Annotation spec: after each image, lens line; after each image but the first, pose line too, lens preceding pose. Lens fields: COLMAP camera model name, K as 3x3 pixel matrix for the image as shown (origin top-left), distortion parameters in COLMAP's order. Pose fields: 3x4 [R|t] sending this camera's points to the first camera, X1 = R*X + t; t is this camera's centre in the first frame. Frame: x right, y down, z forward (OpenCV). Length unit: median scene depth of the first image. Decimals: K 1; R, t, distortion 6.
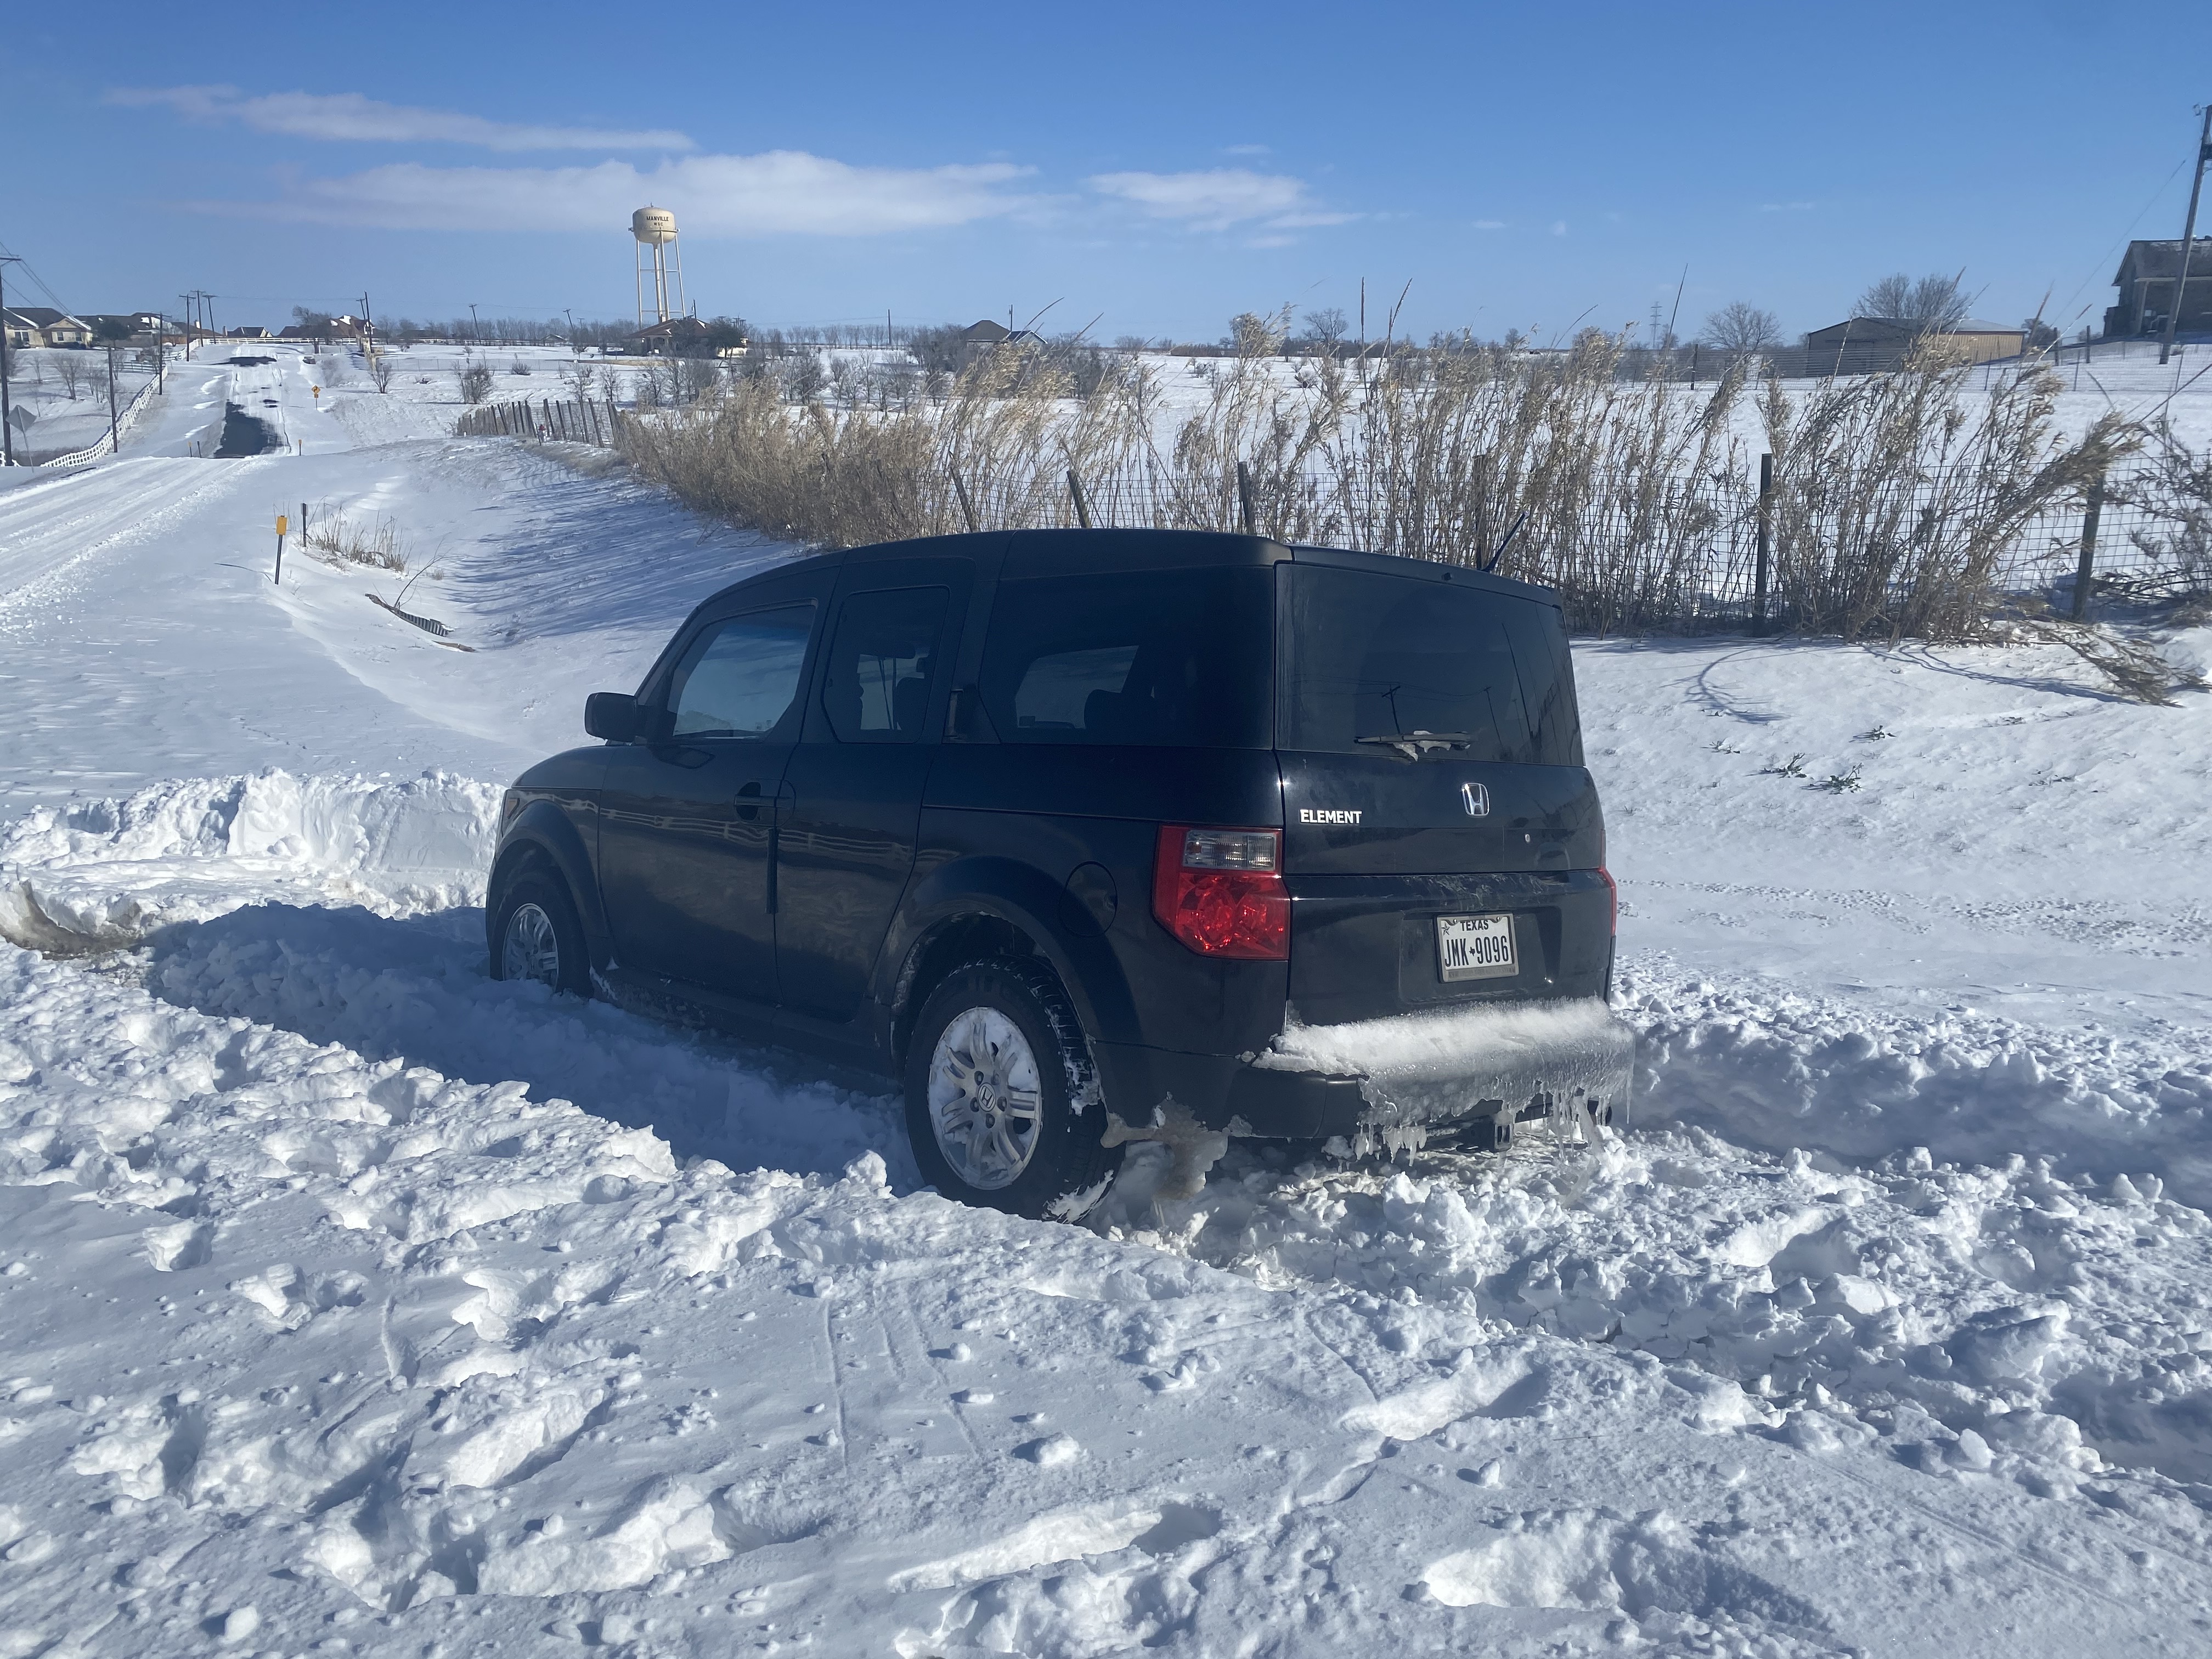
lens RADIAL K [[1611.5, 0, 1106.0], [0, 1611.5, 829.5], [0, 0, 1]] dist [-0.001053, -0.001658]
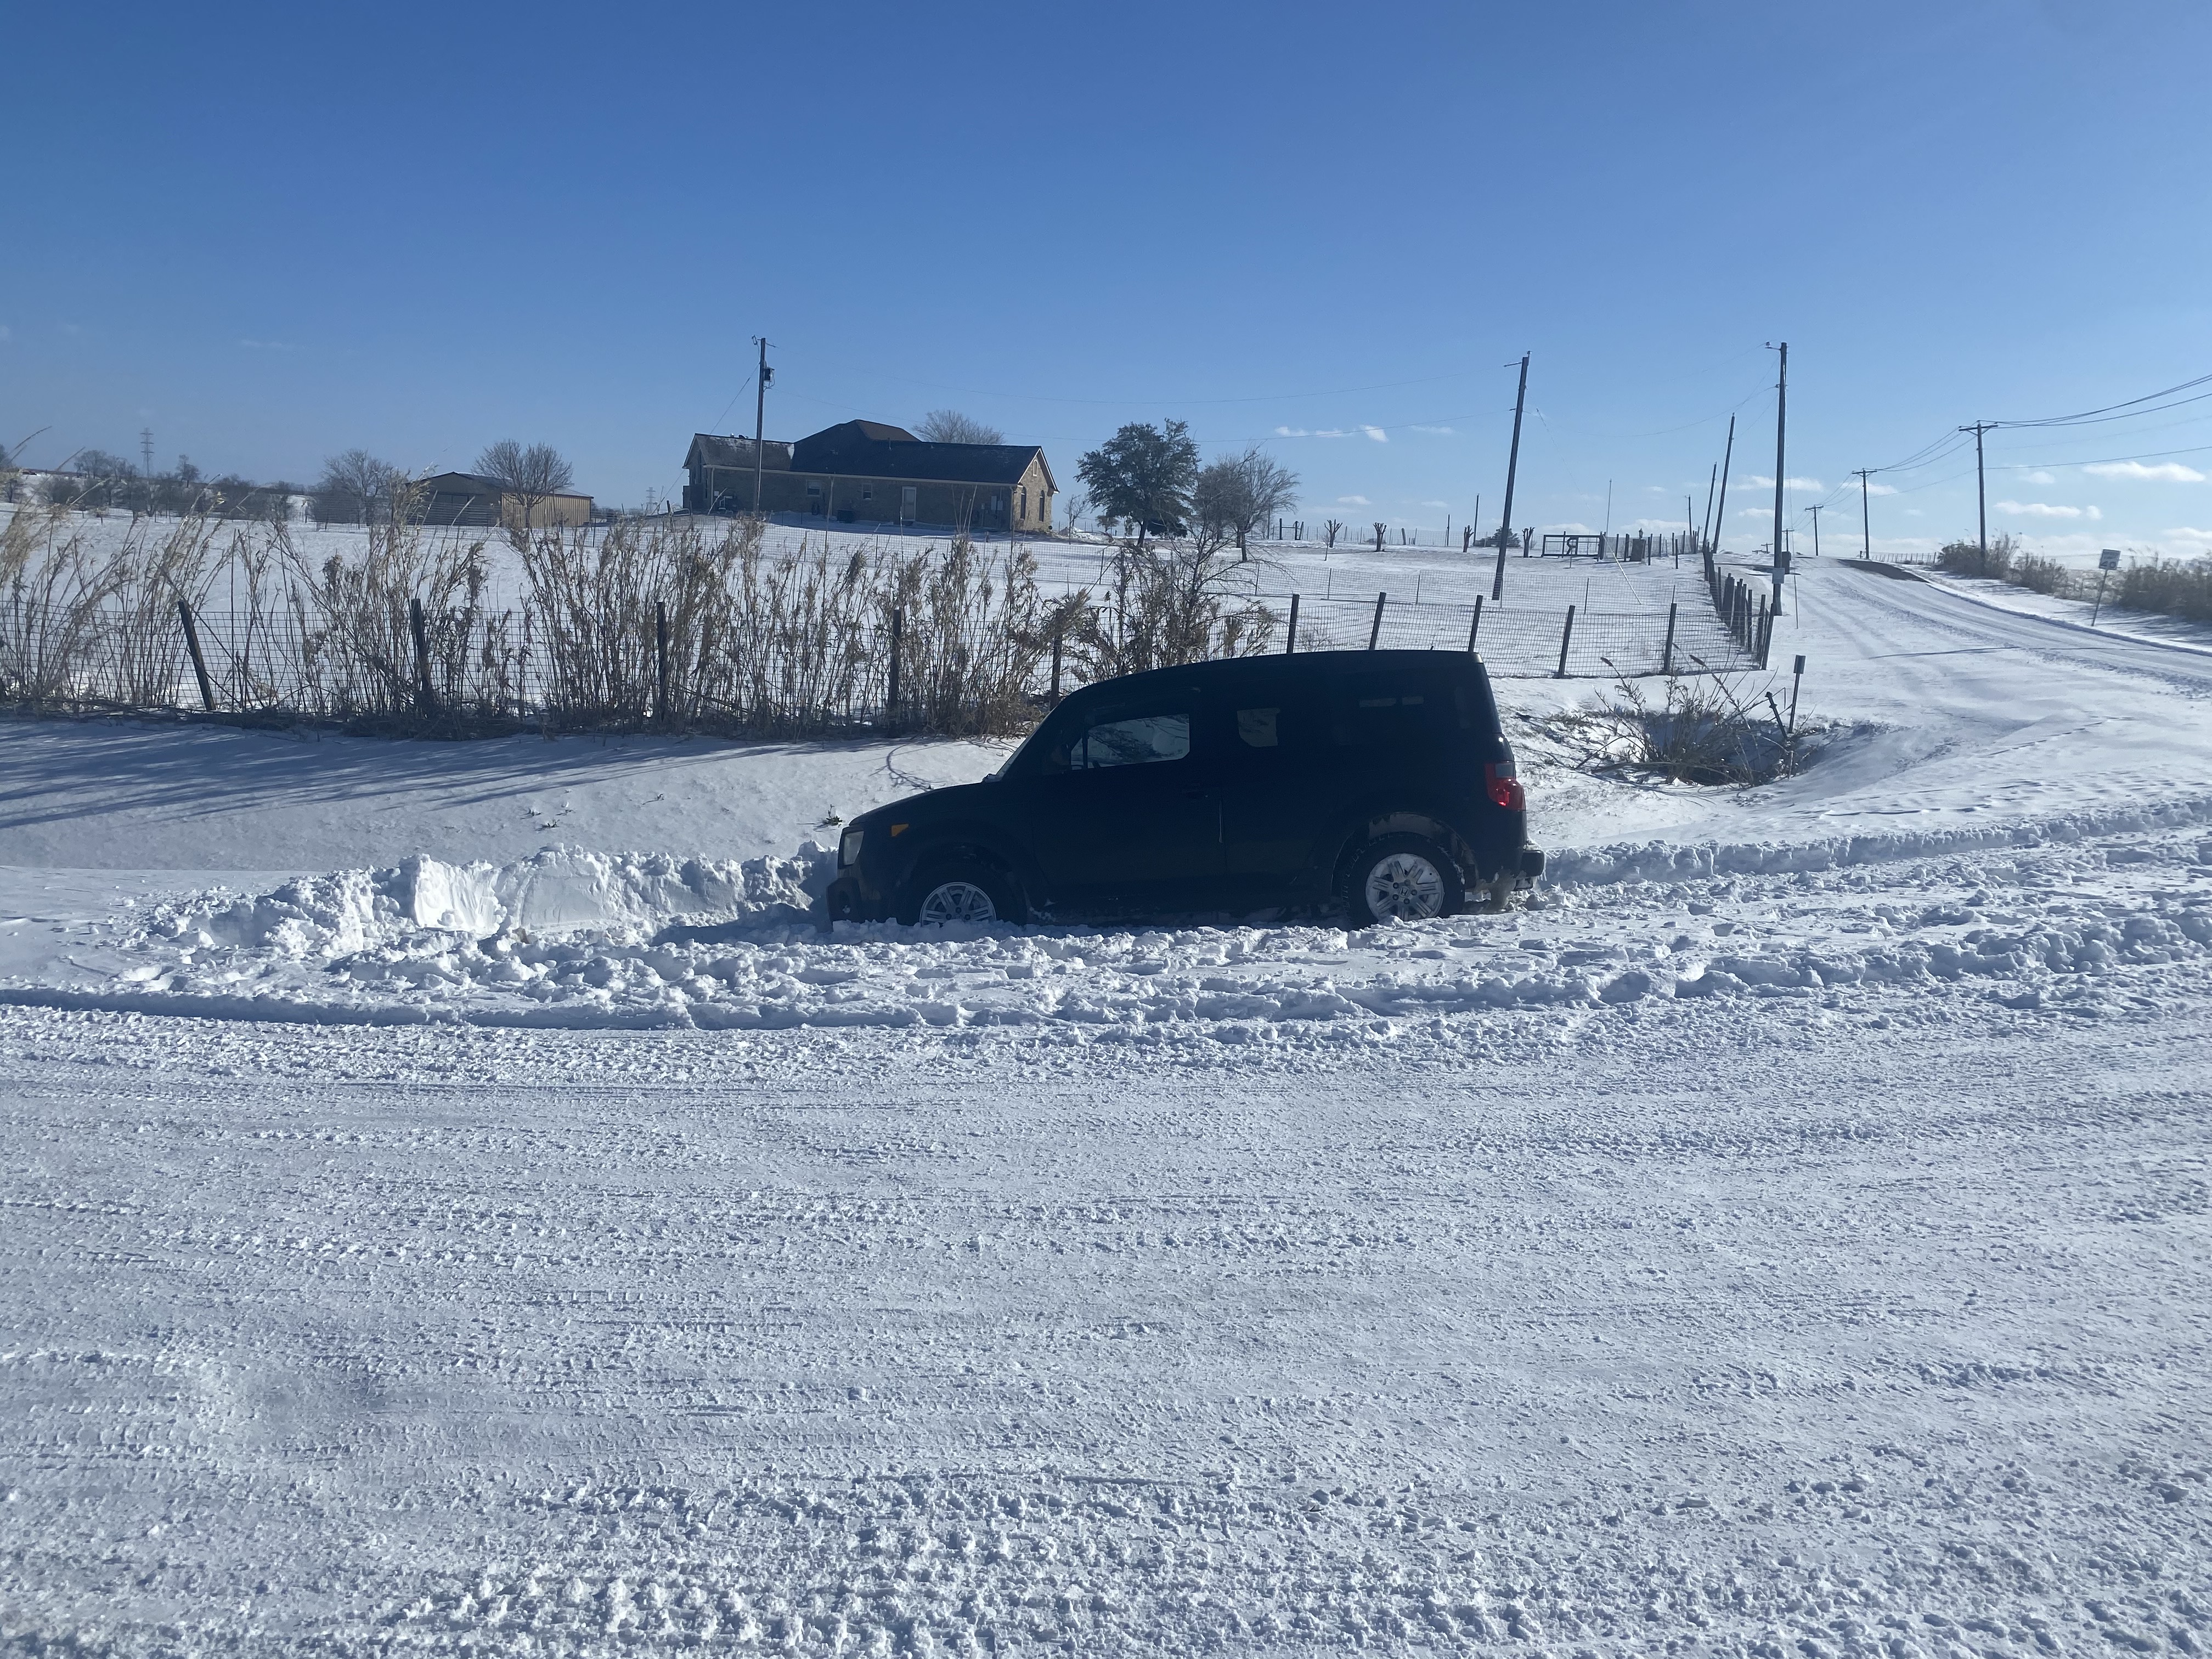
lens RADIAL K [[1611.5, 0, 1106.0], [0, 1611.5, 829.5], [0, 0, 1]] dist [-0.001053, -0.001658]
pose [[0.668312, -0.072648, 0.740325, -0.511175], [0.135606, 0.990442, -0.025223, 0.019269], [-0.731417, 0.117250, 0.671775, -0.060190]]
